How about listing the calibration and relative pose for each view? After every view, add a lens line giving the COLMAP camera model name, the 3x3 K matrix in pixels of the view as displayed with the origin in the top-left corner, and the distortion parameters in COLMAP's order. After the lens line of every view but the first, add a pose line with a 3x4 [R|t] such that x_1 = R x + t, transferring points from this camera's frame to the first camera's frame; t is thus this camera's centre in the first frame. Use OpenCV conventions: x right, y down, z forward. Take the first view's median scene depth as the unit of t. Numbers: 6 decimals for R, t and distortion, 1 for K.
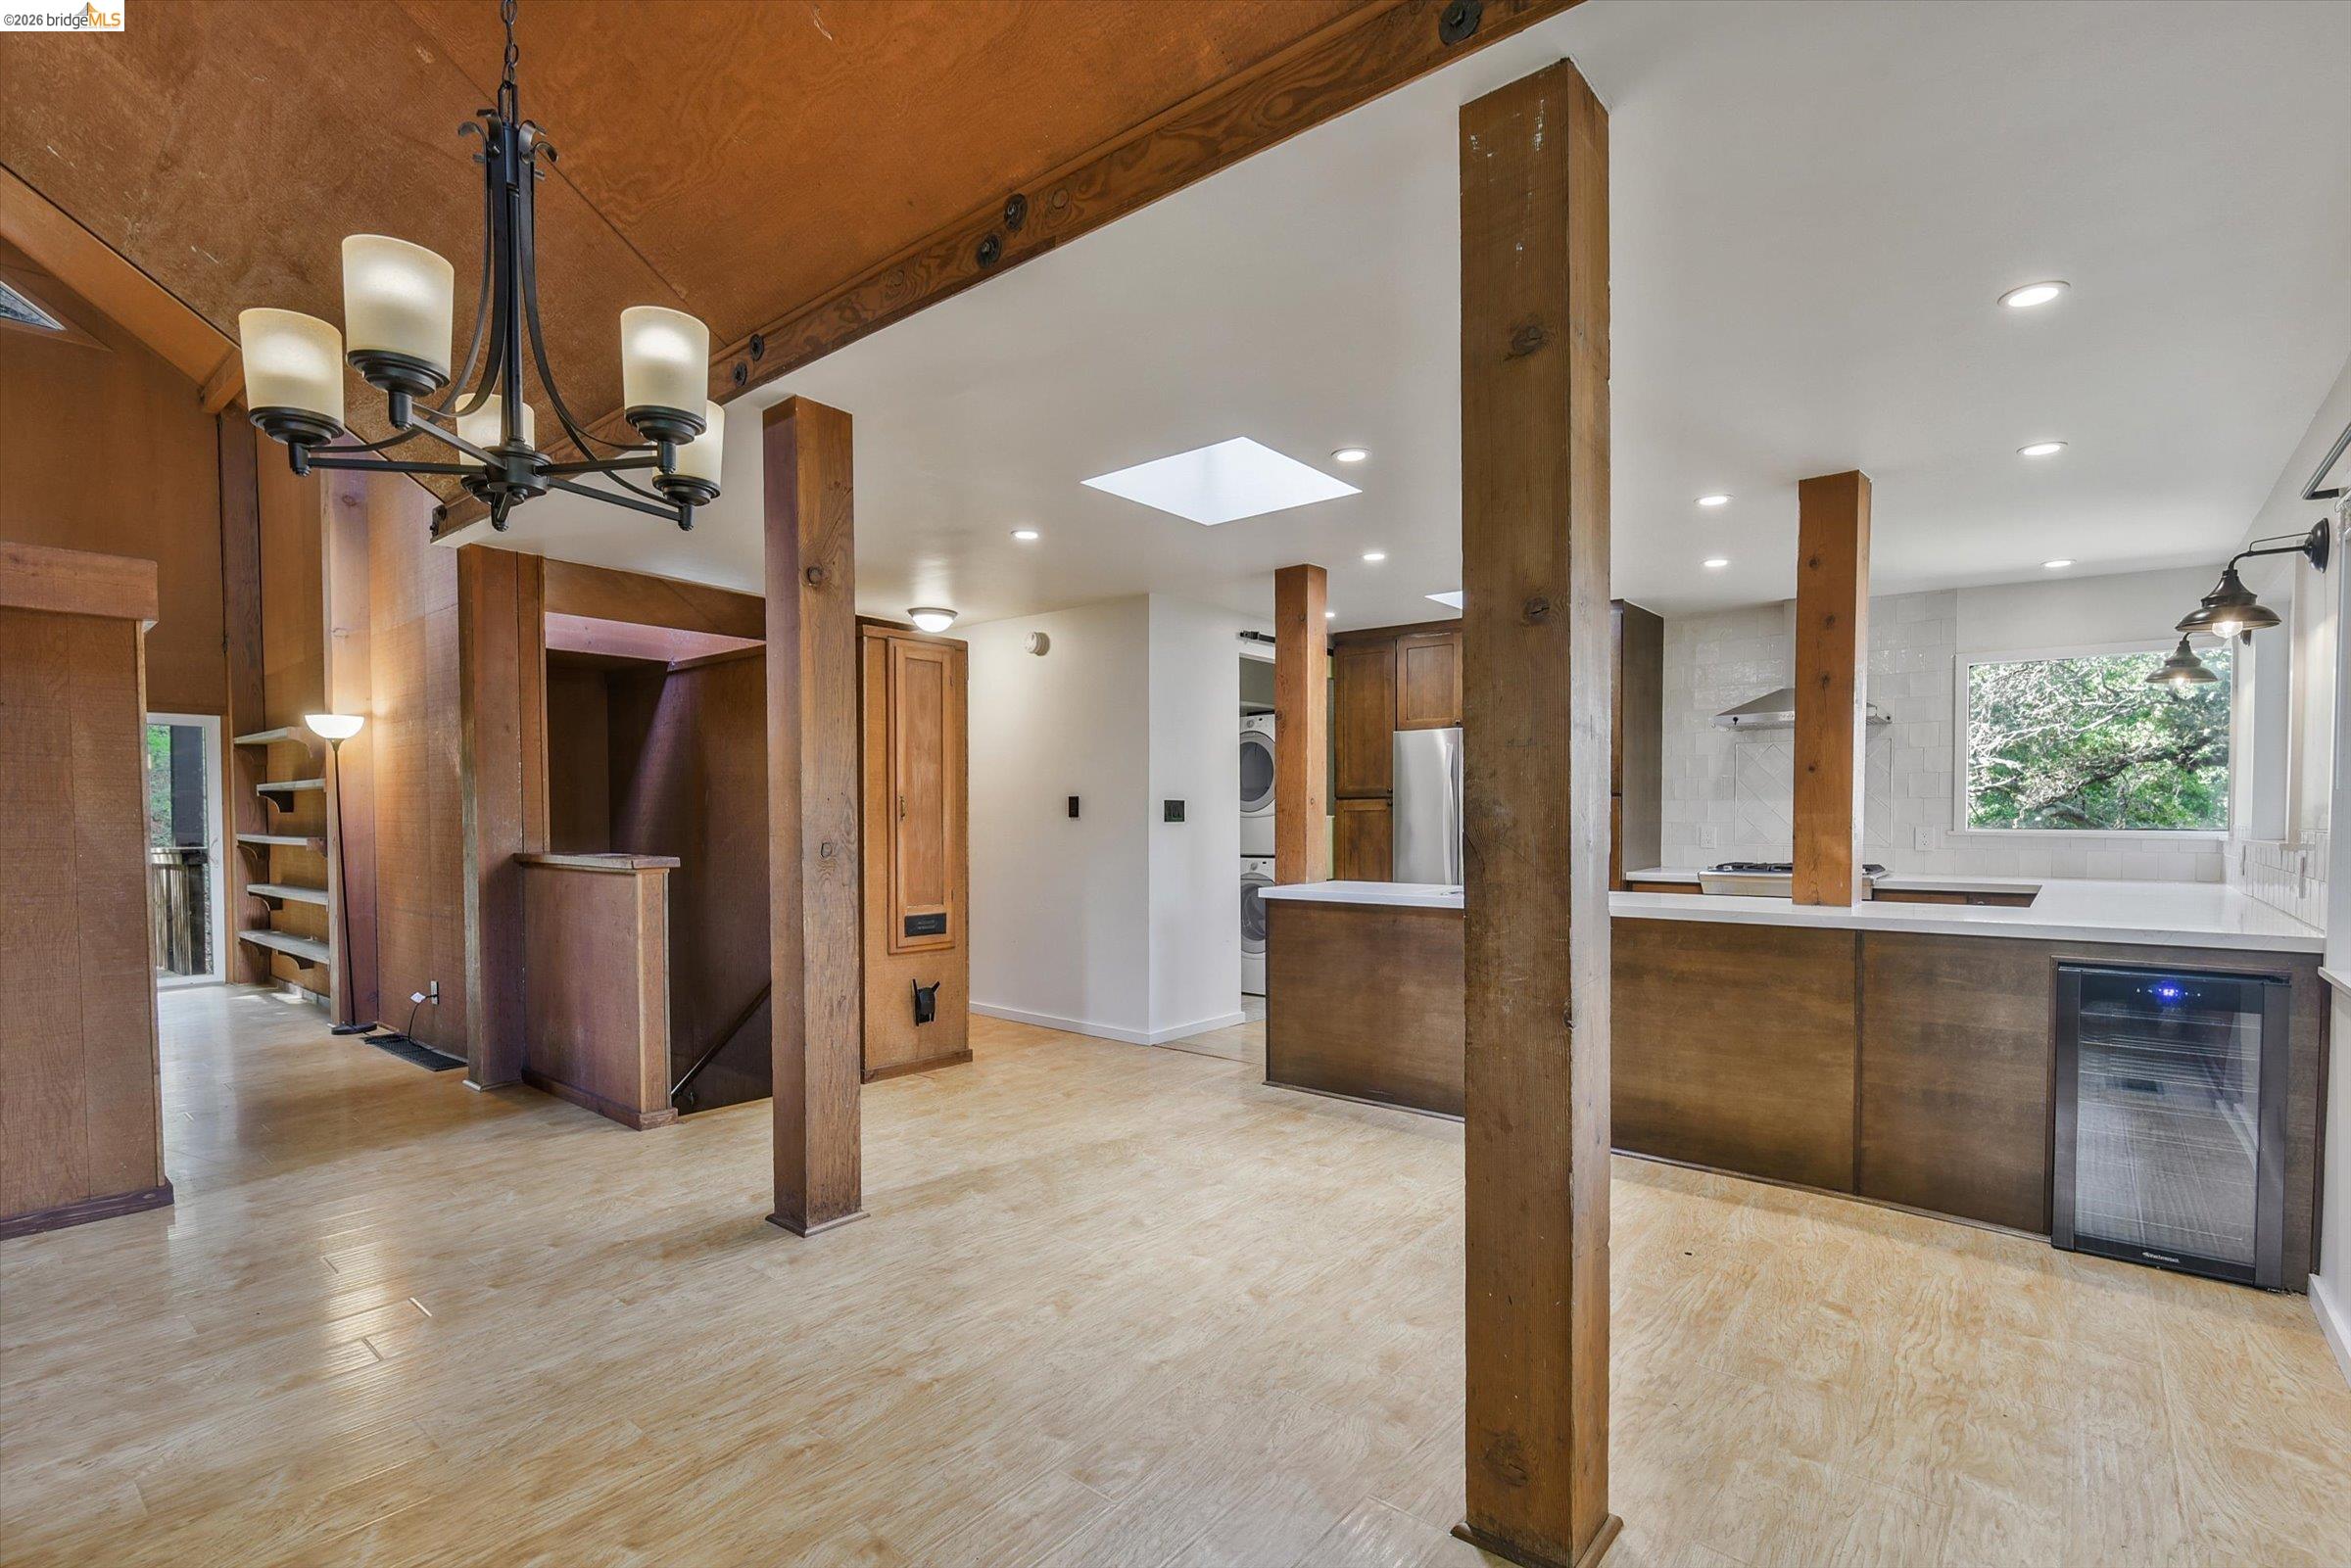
lens RADIAL K [[1094.1, 0, 1161.9], [0, 1094.1, 842.6], [0, 0, 1]] dist [-0.015858, -0.002314]
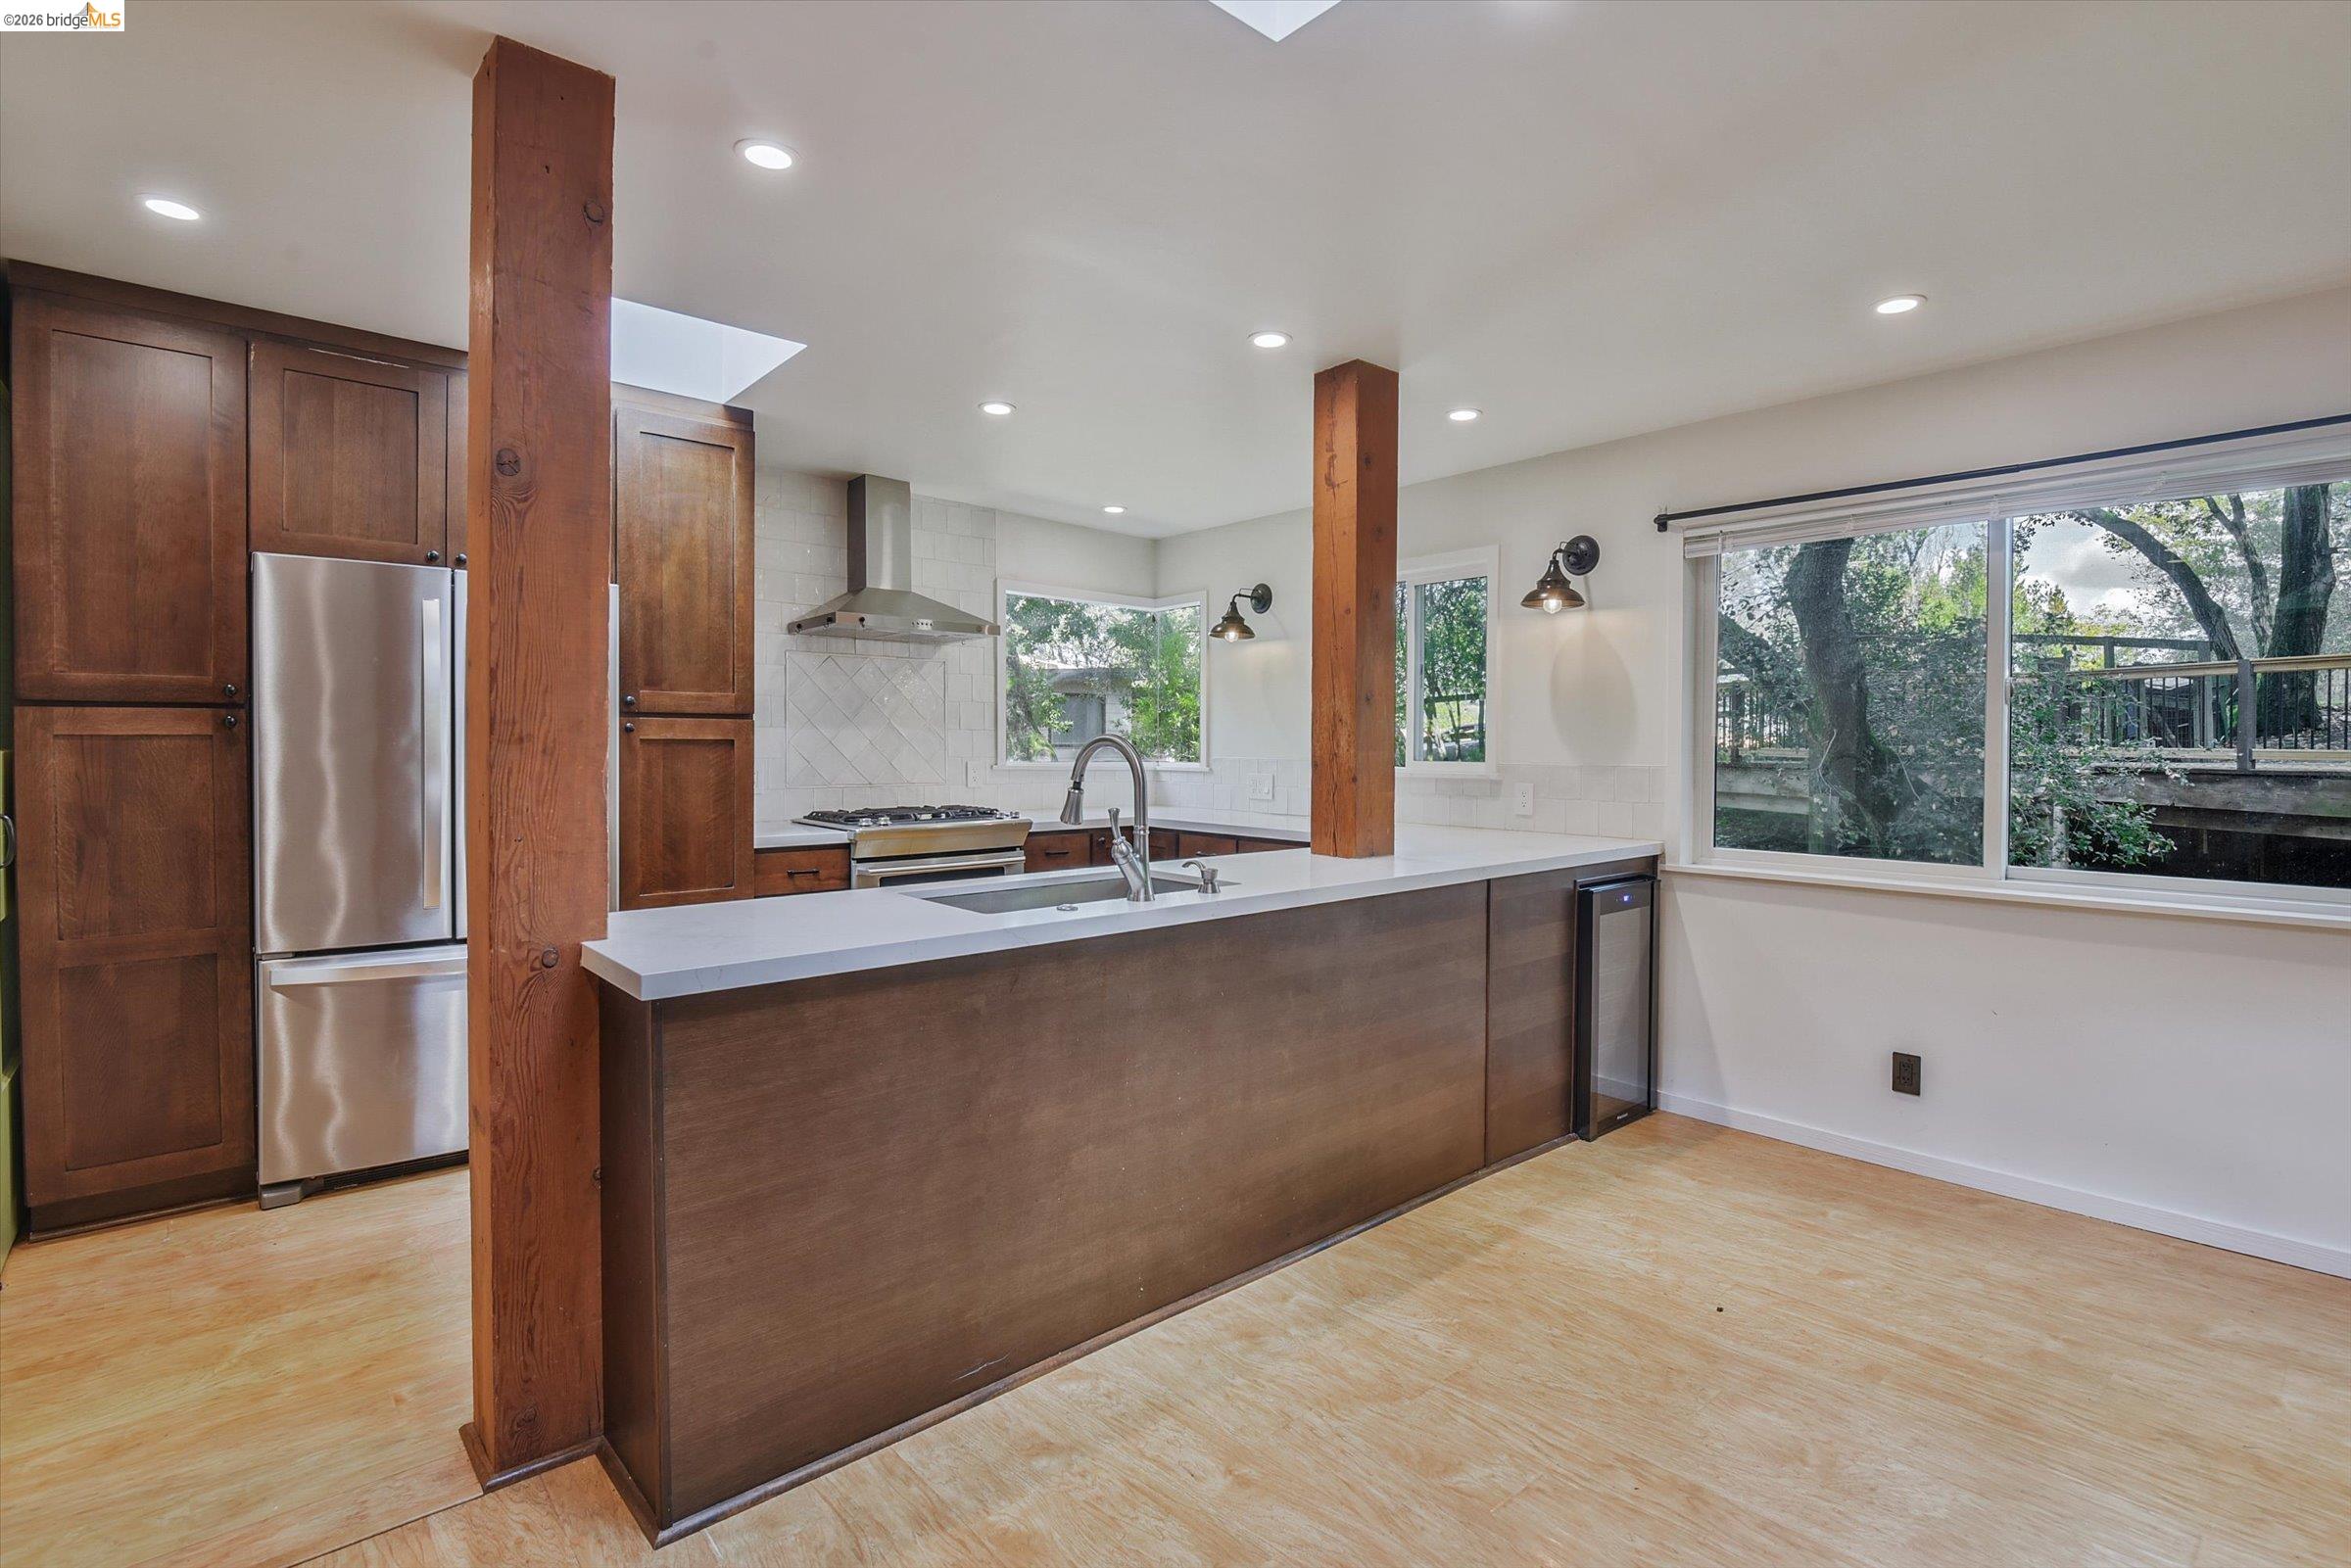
lens RADIAL K [[1094.1, 0, 1196.6], [0, 1094.1, 753.2], [0, 0, 1]] dist [-0.015858, -0.002314]
pose [[0.130178, -0.006050, 0.991472, -0.237738], [0.018278, 0.999826, 0.003701, -0.026002], [-0.991322, 0.017640, 0.130266, 0.862685]]
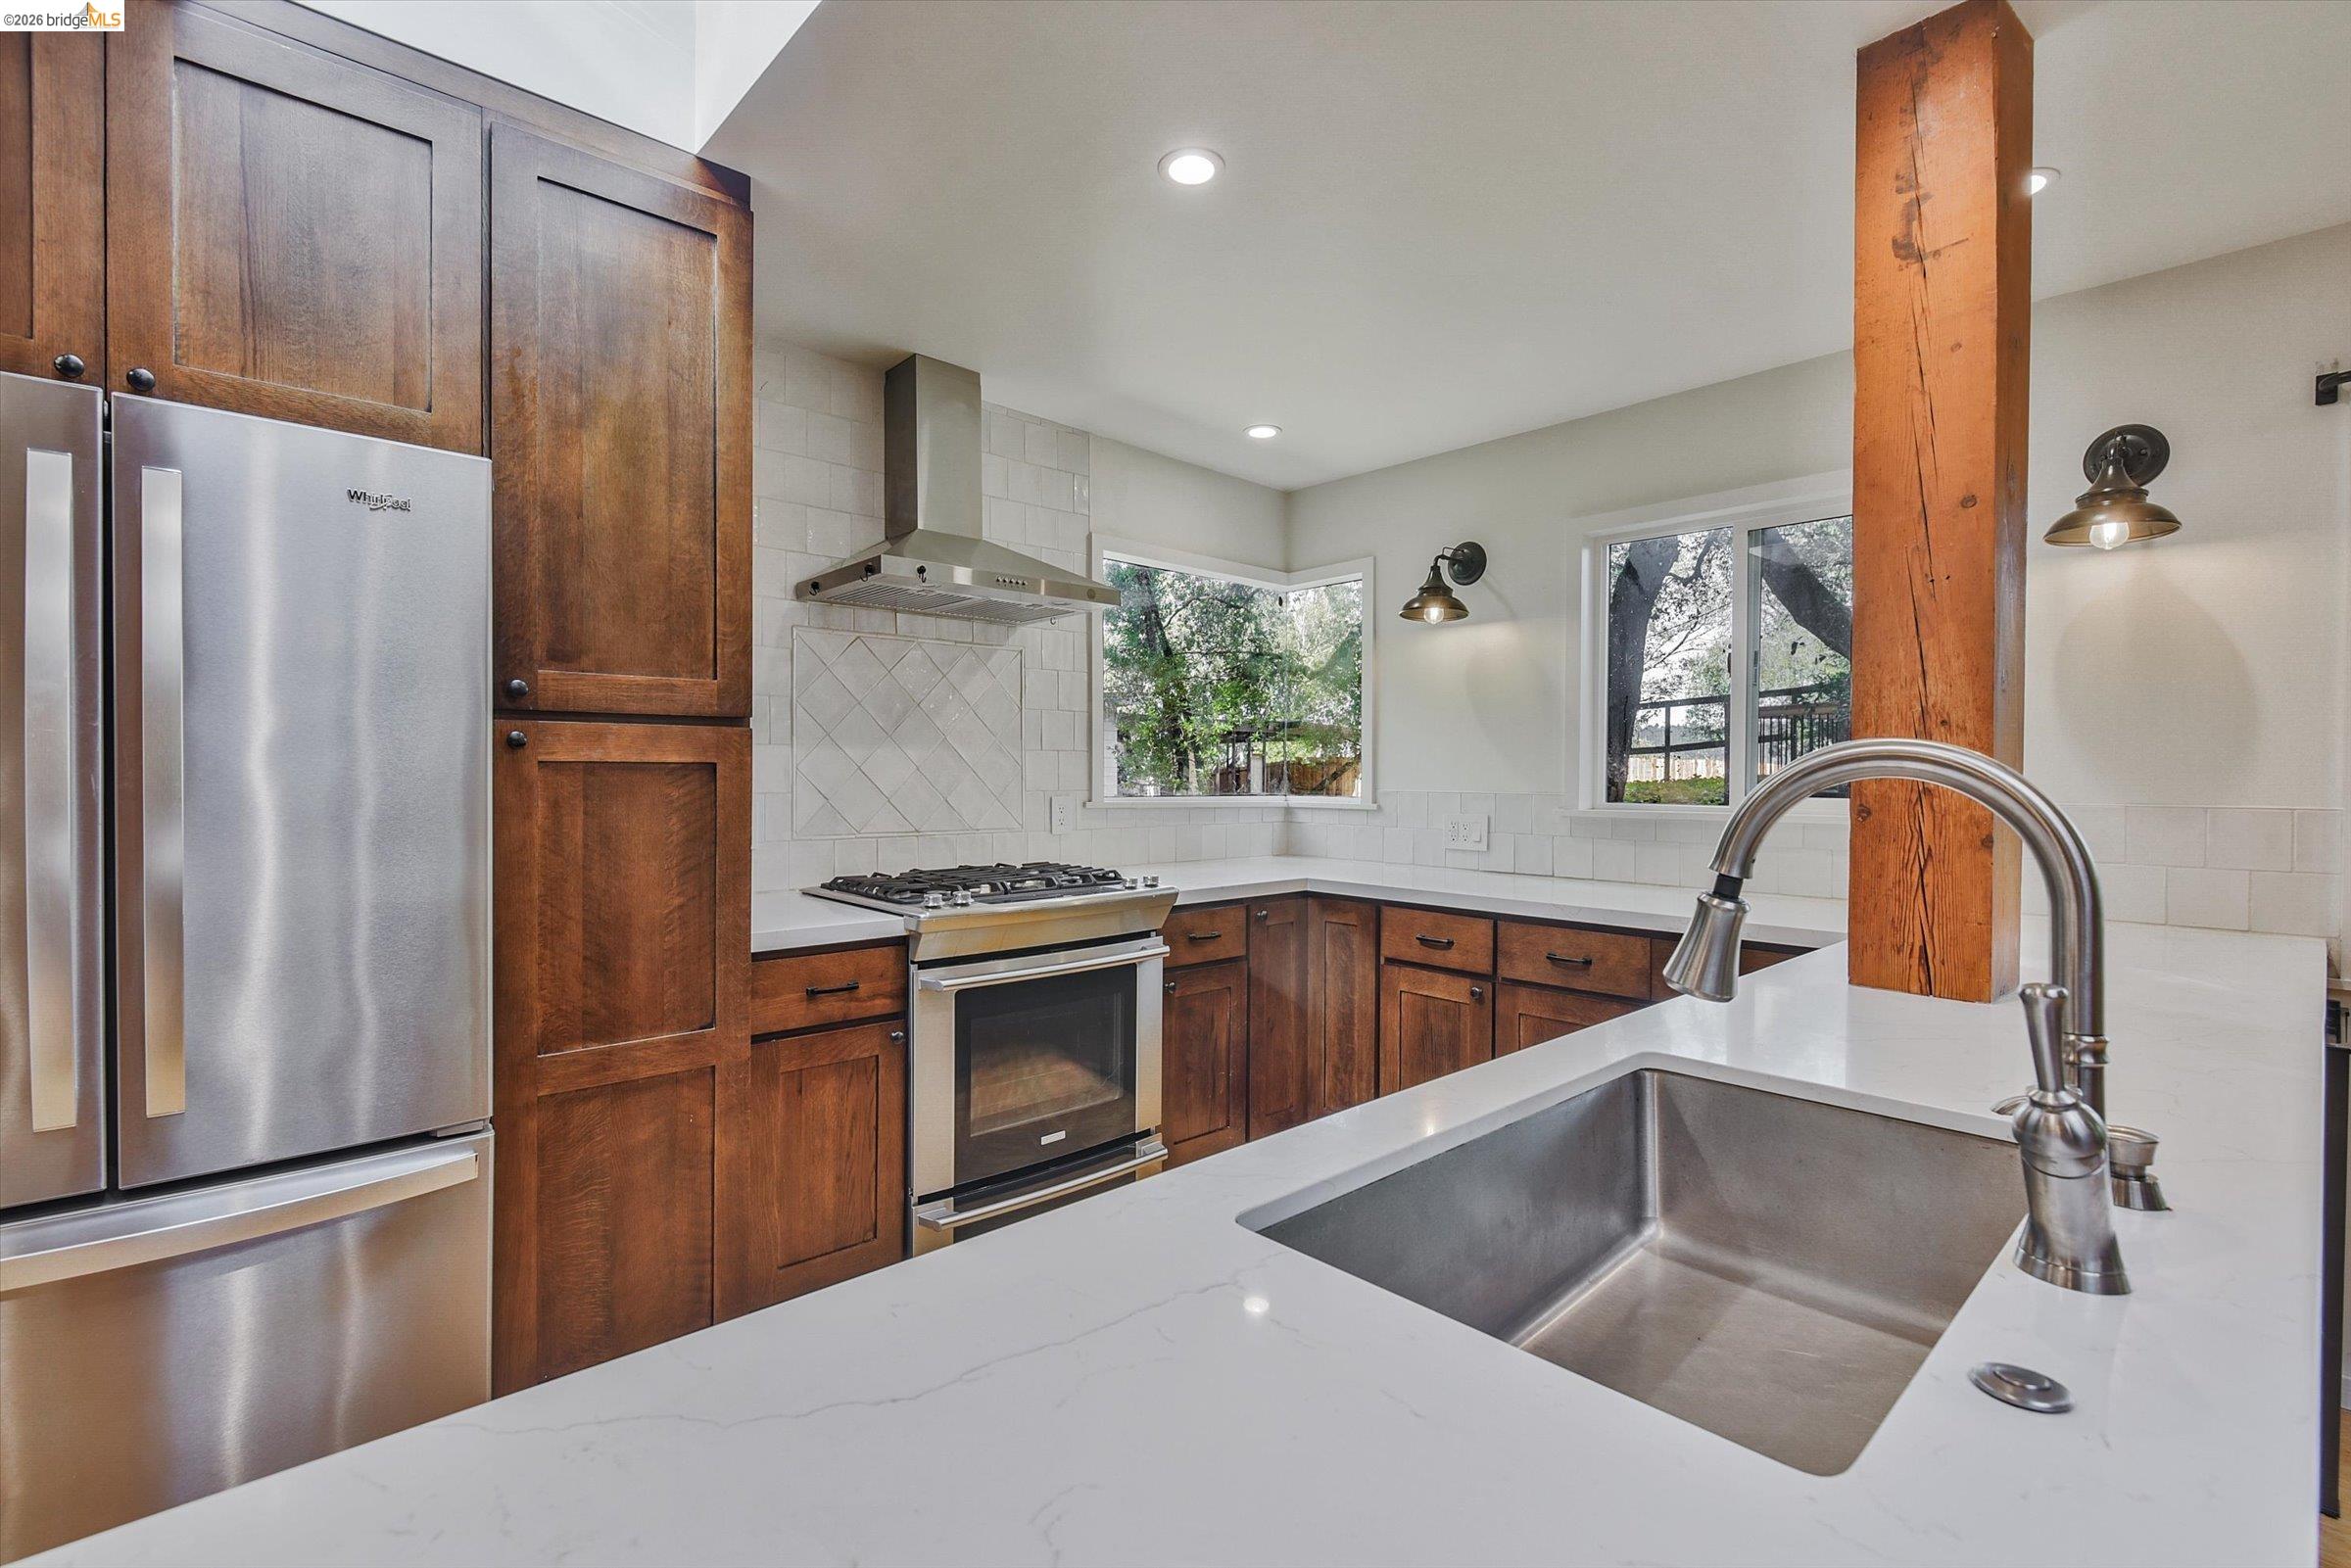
lens RADIAL K [[1056.5, 0, 1153.5], [0, 1056.5, 773.3], [0, 0, 1]] dist [0.010979, -0.003398]
pose [[0.126411, 0.000161, 0.991978, 0.119066], [0.018274, 0.999830, -0.002491, -0.030981], [-0.991810, 0.018442, 0.126387, 1.080030]]
